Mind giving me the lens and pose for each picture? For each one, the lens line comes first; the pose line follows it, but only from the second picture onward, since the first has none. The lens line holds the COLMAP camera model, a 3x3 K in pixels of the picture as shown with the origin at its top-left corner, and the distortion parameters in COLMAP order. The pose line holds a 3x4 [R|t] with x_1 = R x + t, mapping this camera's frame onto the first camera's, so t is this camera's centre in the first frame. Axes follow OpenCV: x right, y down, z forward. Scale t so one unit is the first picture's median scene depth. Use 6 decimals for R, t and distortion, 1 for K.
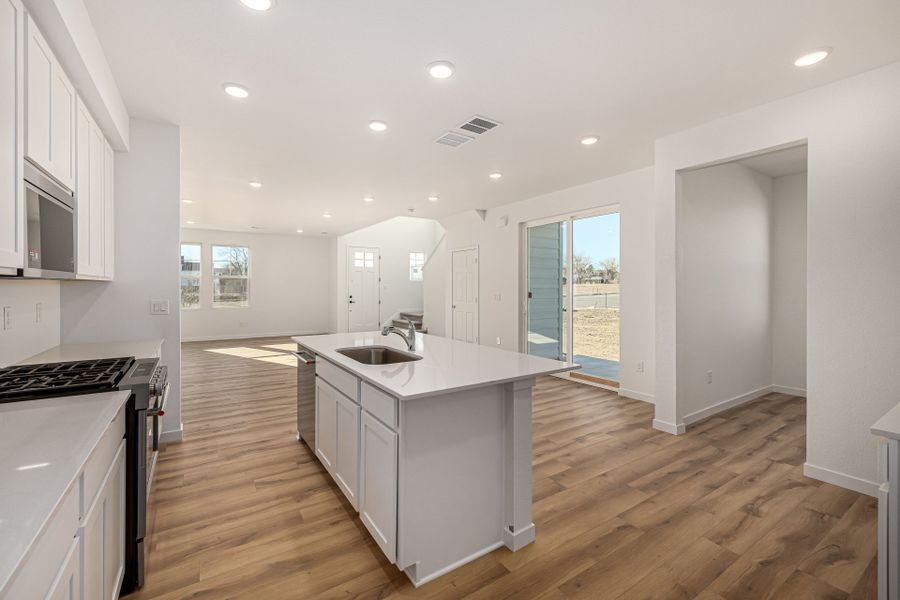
lens RADIAL K [[379.1, 0, 444.0], [0, 379.1, 290.0], [0, 0, 1]] dist [0.000901, 0.000287]
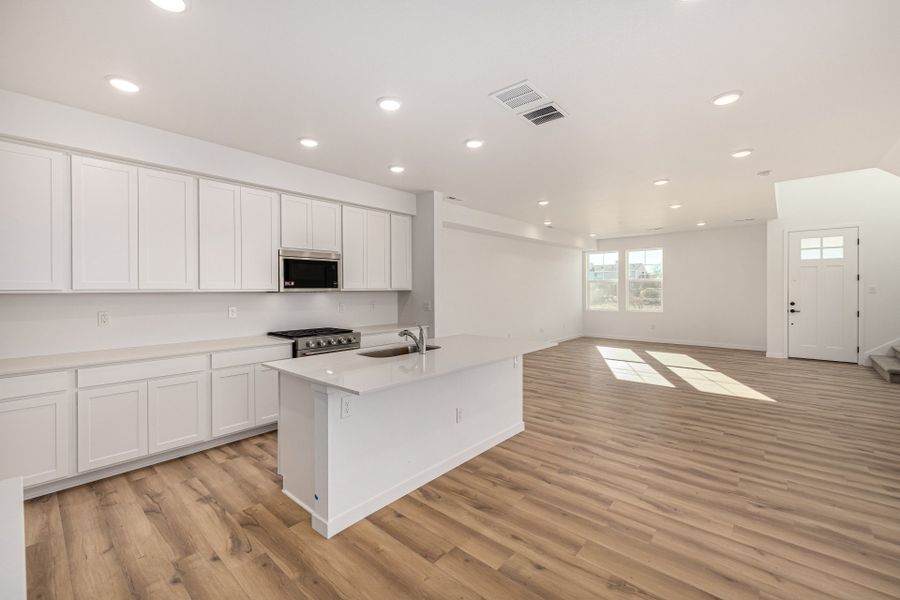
lens RADIAL K [[379.1, 0, 444.0], [0, 379.1, 290.0], [0, 0, 1]] dist [0.000901, 0.000287]
pose [[0.264424, -0.000905, -0.964406, 1.042872], [-0.000714, 0.999999, -0.001134, -0.025245], [0.964406, 0.000988, 0.264423, 0.800505]]
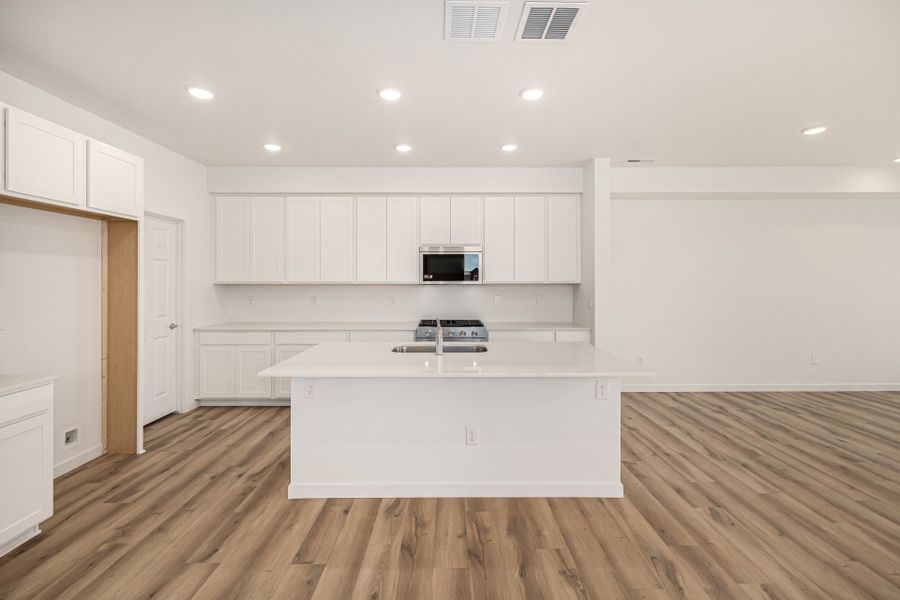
lens RADIAL K [[384.2, 0, 448.1], [0, 384.2, 278.9], [0, 0, 1]] dist [-0.000150, -0.000158]
pose [[-0.541099, -0.007136, -0.840929, 0.780295], [-0.004606, 0.999974, -0.005522, -0.034219], [0.840946, 0.000885, -0.541118, 1.629807]]
